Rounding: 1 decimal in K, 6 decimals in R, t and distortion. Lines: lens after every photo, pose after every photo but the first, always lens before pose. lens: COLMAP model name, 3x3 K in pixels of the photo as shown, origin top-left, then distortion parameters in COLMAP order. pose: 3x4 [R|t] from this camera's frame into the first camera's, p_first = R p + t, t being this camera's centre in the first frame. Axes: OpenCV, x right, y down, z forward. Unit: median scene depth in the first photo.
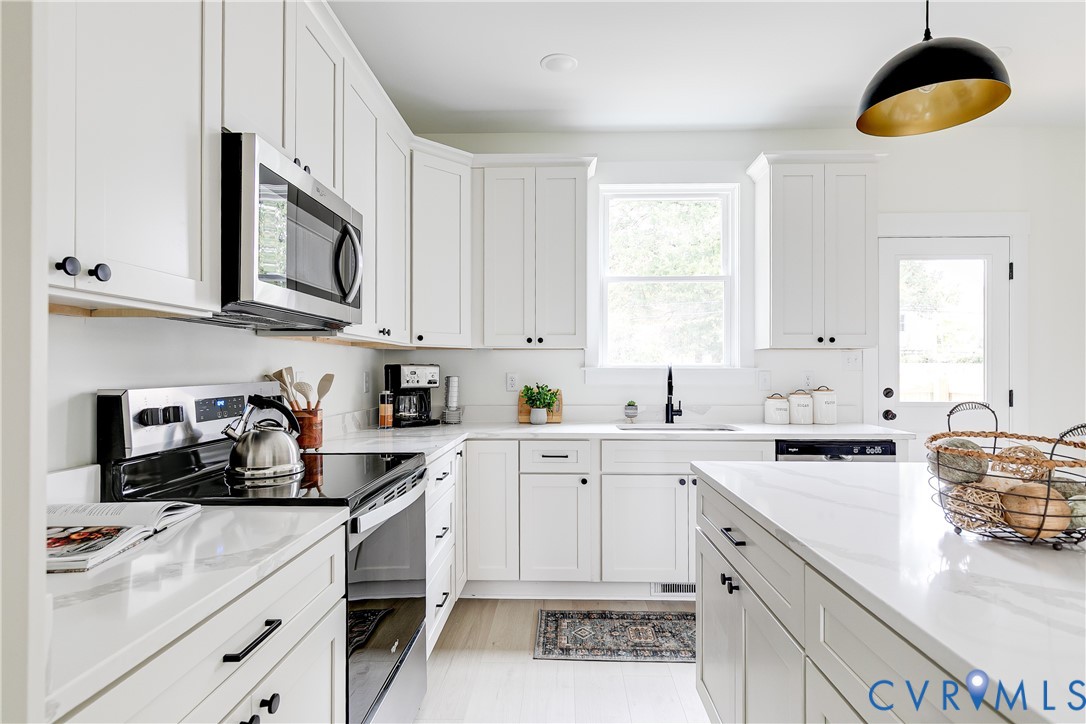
lens RADIAL K [[570.5, 0, 548.3], [0, 570.5, 360.0], [0, 0, 1]] dist [-0.010995, 0.006711]
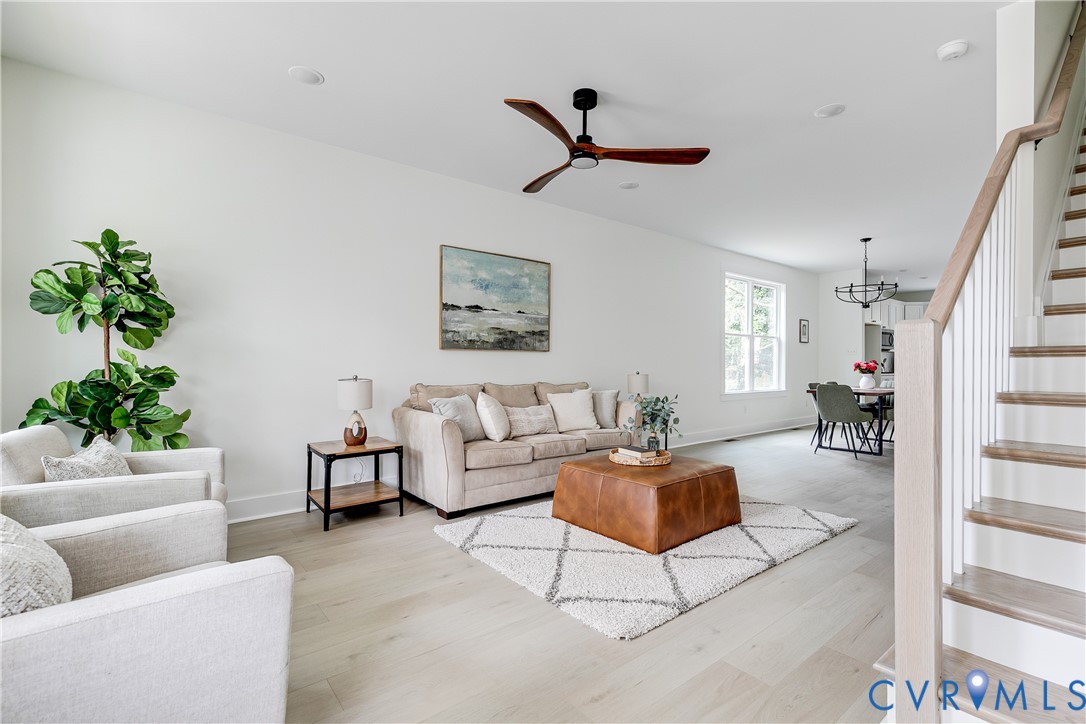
lens RADIAL K [[494.0, 0, 540.8], [0, 494.0, 365.1], [0, 0, 1]] dist [0.010037, -0.001800]
pose [[0.645681, 0.002160, -0.763604, 0.784282], [0.010075, 0.999885, 0.011348, 0.002259], [0.763541, -0.015020, 0.645585, -3.253819]]
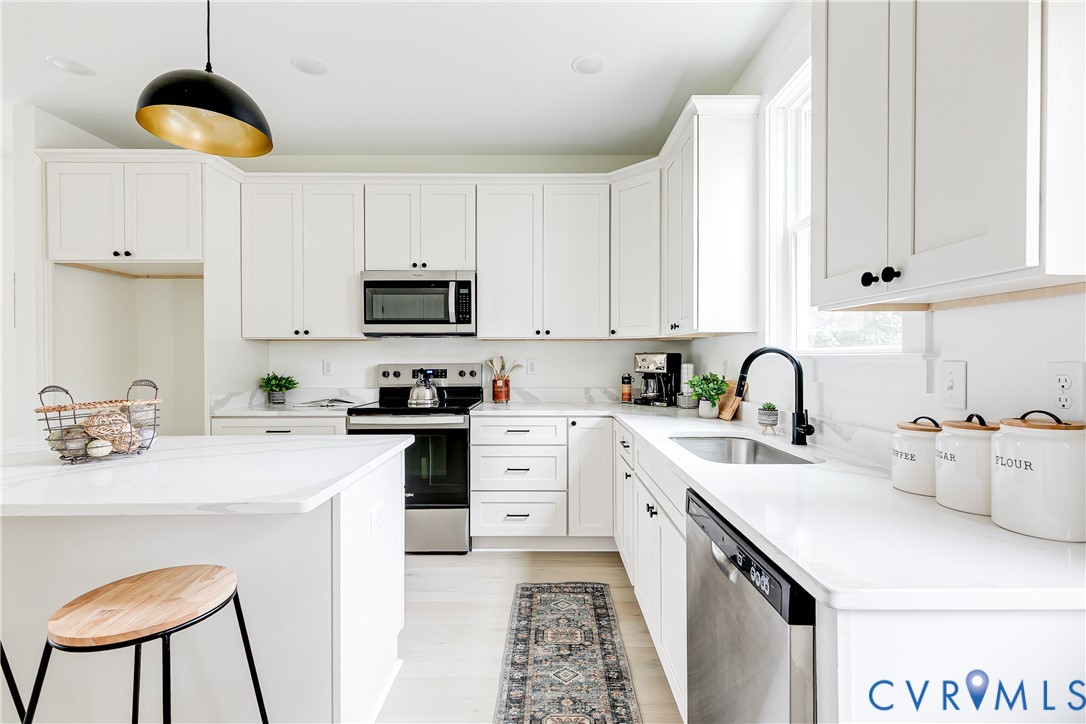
lens RADIAL K [[494.0, 0, 548.5], [0, 494.0, 359.5], [0, 0, 1]] dist [0.010037, -0.001800]
pose [[0.022489, 0.005505, -0.999732, 0.805468], [0.017739, 0.999825, 0.005904, 0.011835], [0.999590, -0.017867, 0.022387, 0.785778]]
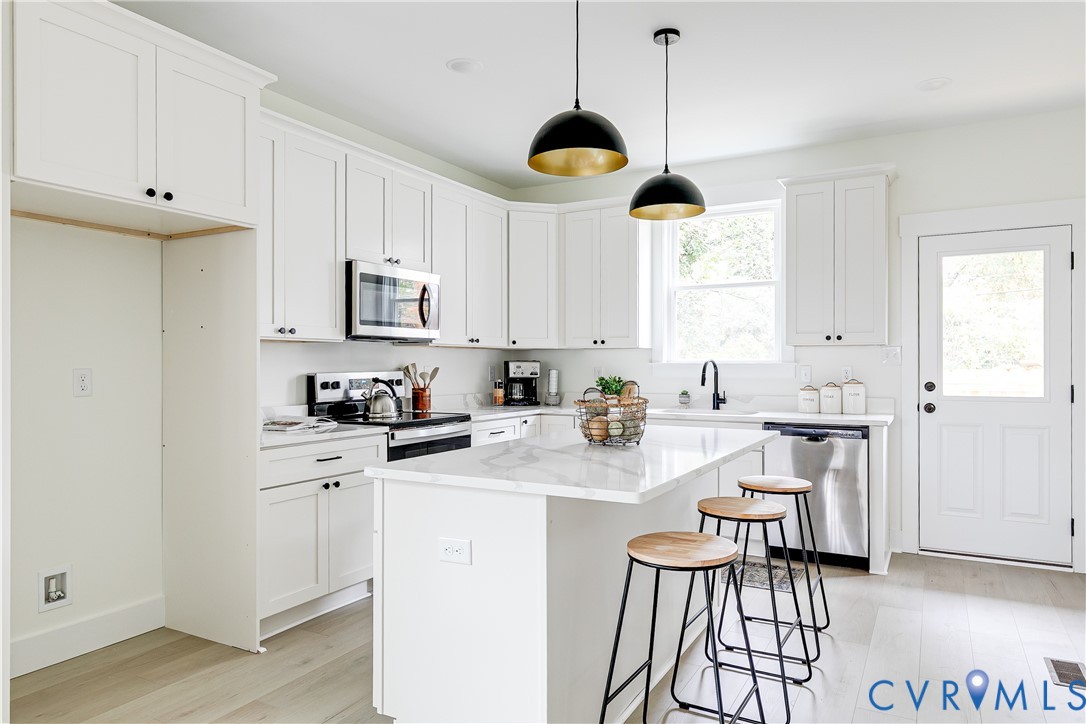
lens RADIAL K [[698.1, 0, 557.6], [0, 698.1, 360.9], [0, 0, 1]] dist [0.009394, -0.004724]
pose [[0.892080, -0.003247, -0.451865, 0.627067], [0.008266, 0.999924, 0.009133, -0.007238], [0.451801, -0.011882, 0.892040, -0.485114]]
